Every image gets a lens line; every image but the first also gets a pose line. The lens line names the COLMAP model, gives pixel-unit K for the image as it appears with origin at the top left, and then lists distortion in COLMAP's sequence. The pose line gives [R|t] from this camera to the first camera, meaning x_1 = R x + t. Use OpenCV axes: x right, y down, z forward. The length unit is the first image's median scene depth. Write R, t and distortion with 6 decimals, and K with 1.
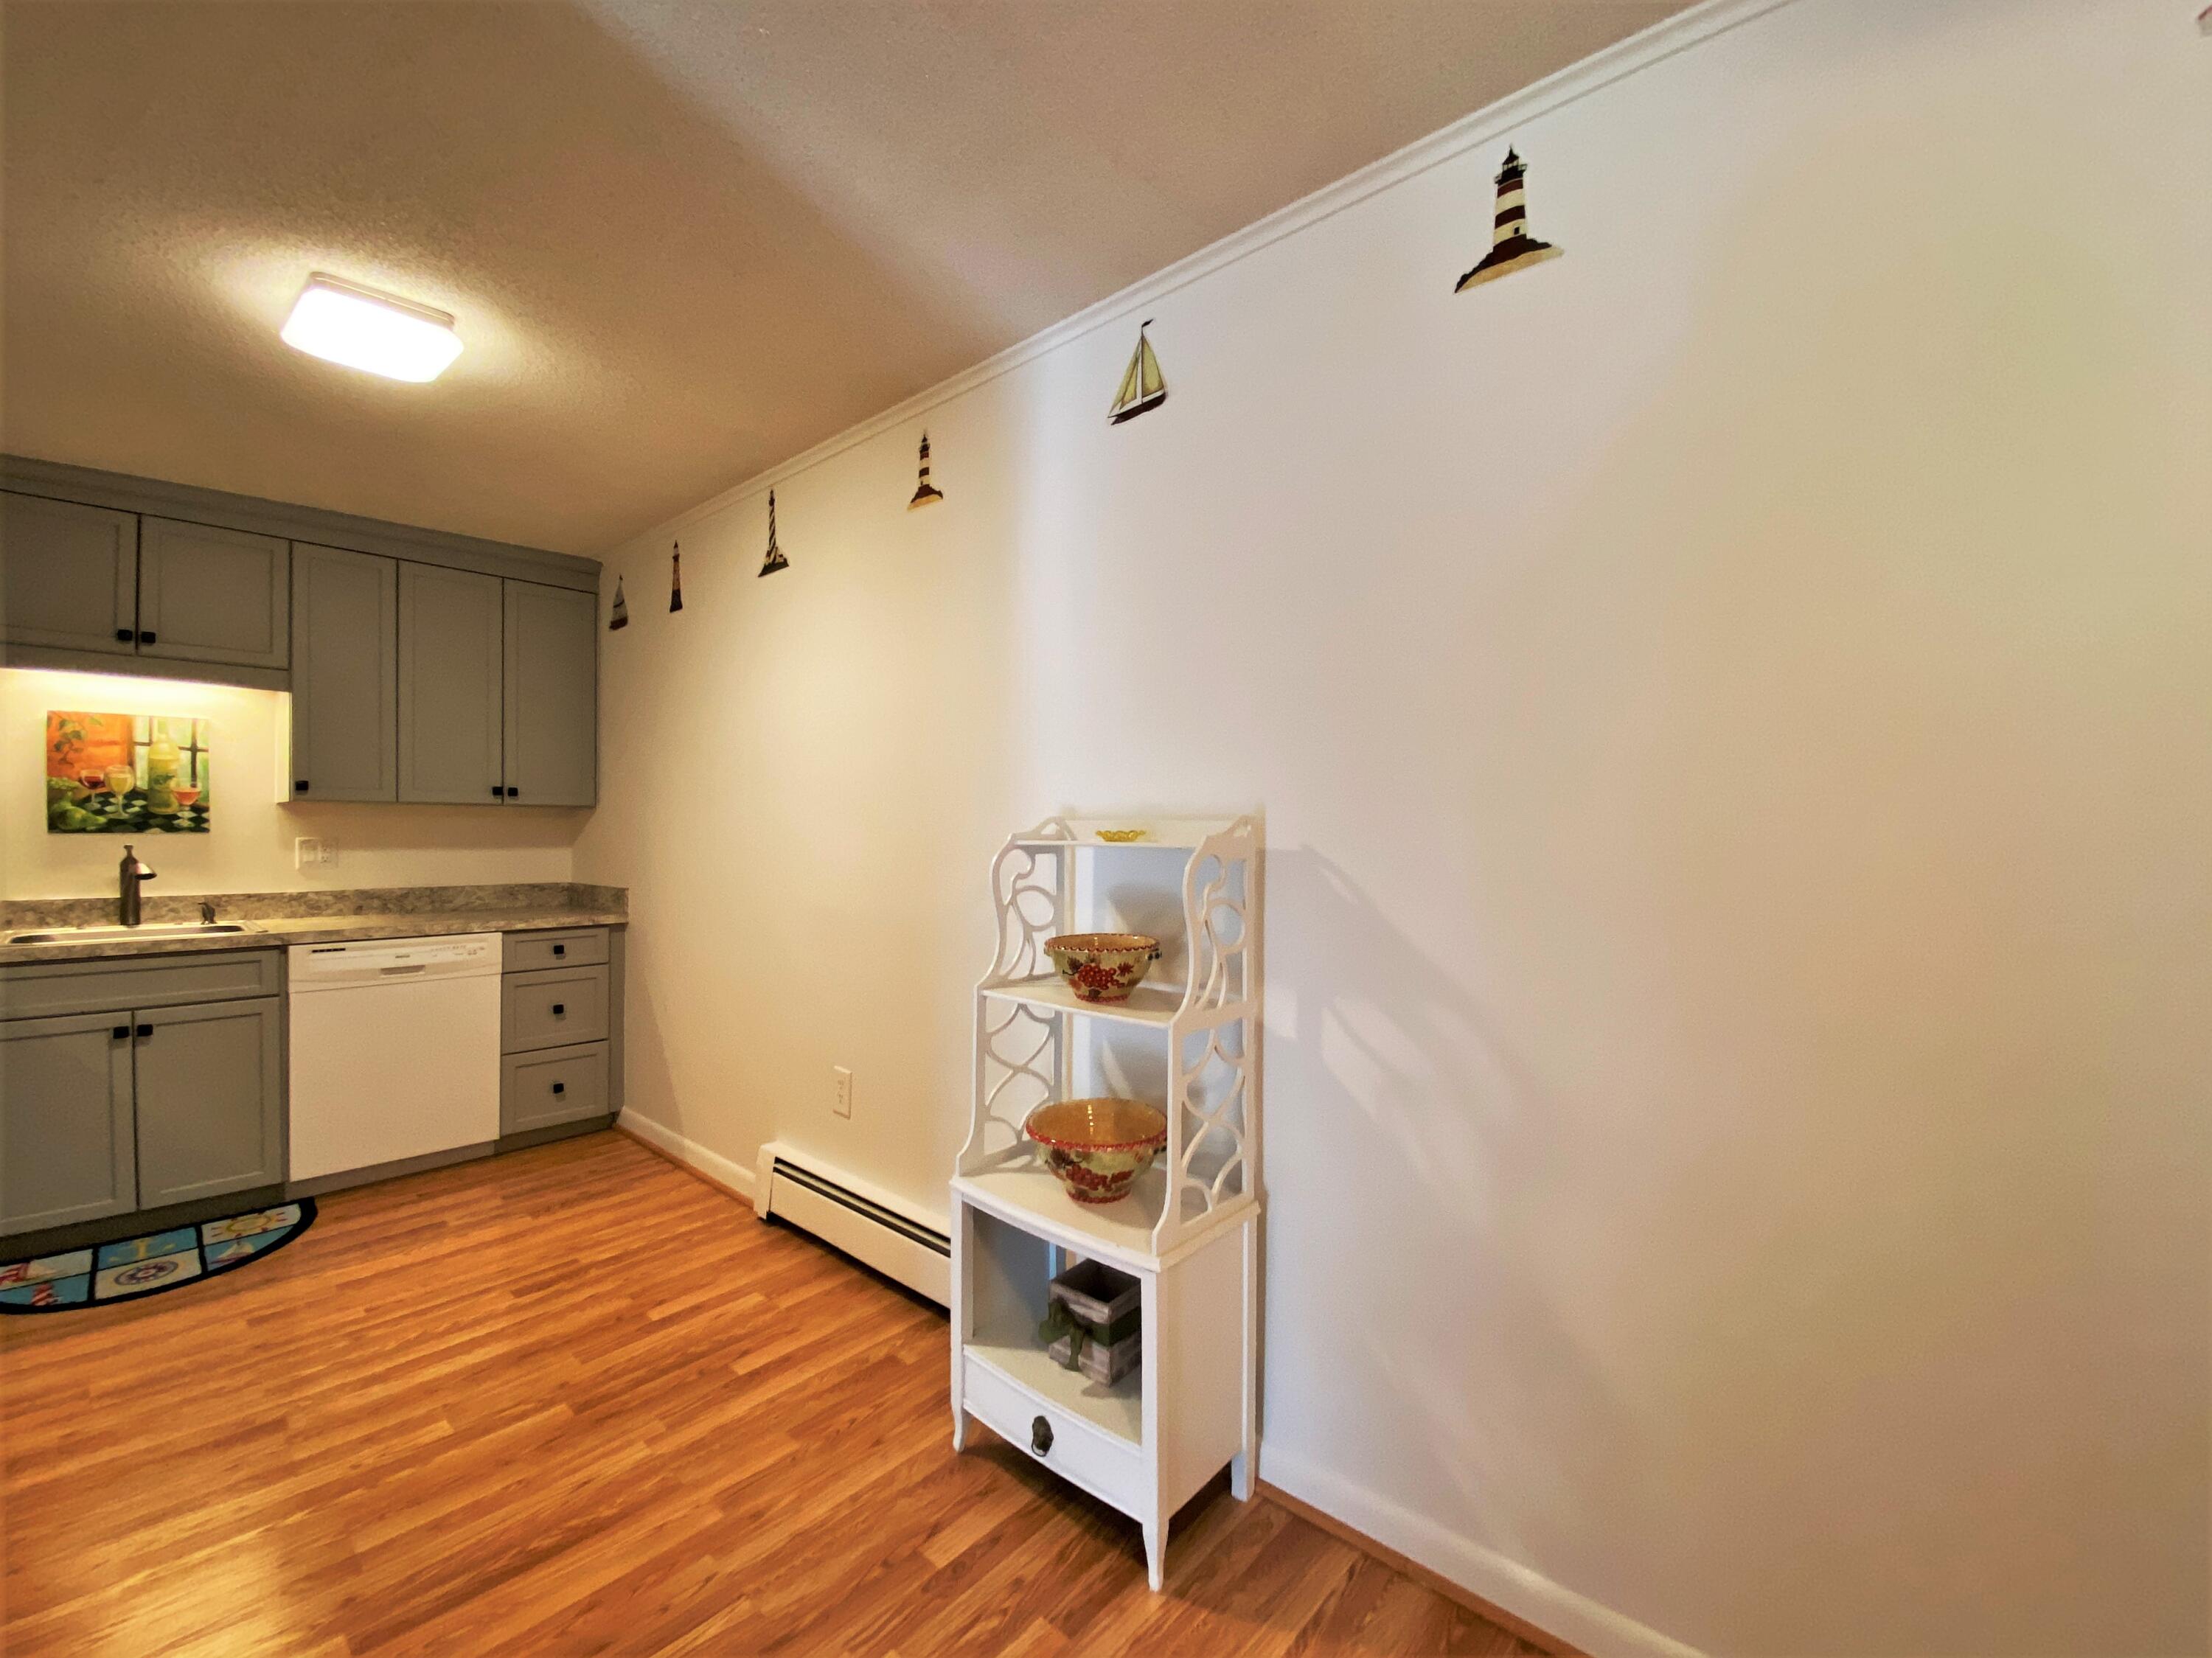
lens RADIAL K [[910.7, 0, 1098.8], [0, 910.7, 836.1], [0, 0, 1]] dist [0.021155, -0.020176]
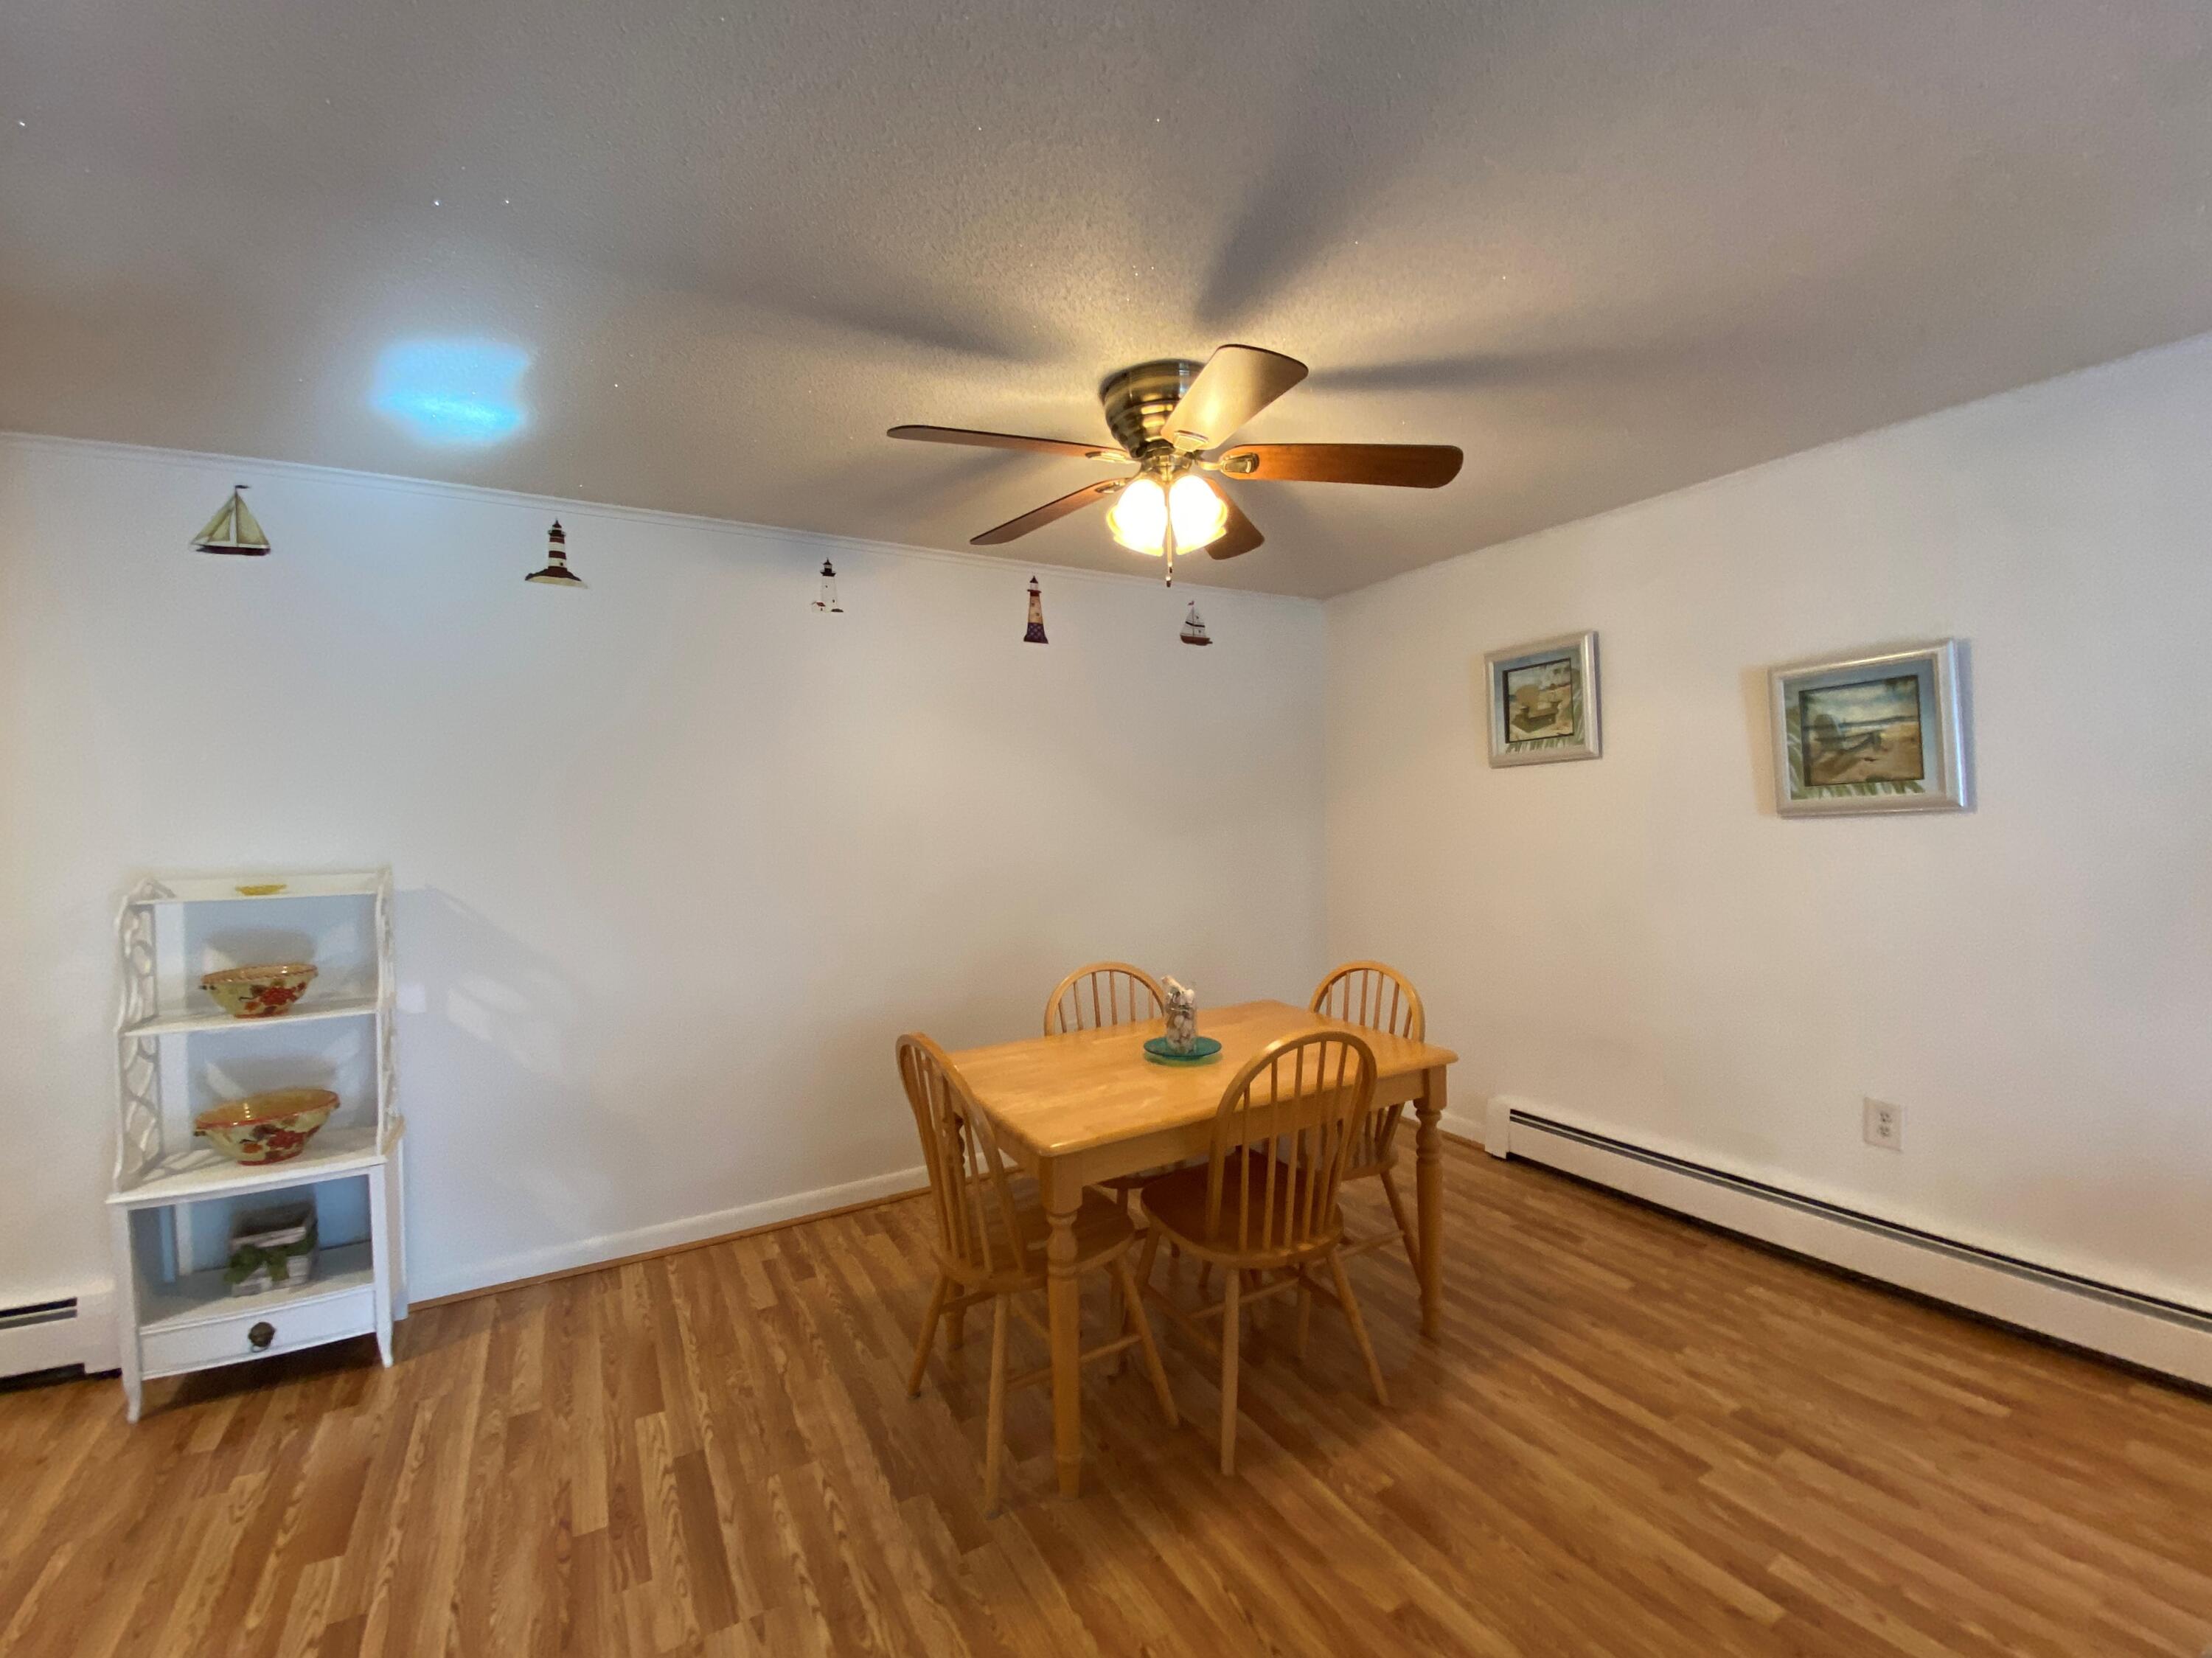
lens RADIAL K [[907.1, 0, 1107.9], [0, 907.1, 834.0], [0, 0, 1]] dist [0.070236, -0.049518]
pose [[0.315758, -0.025626, 0.948494, -0.513387], [0.031046, 0.999379, 0.016665, -0.039031], [-0.948332, 0.024185, 0.316357, -0.346128]]
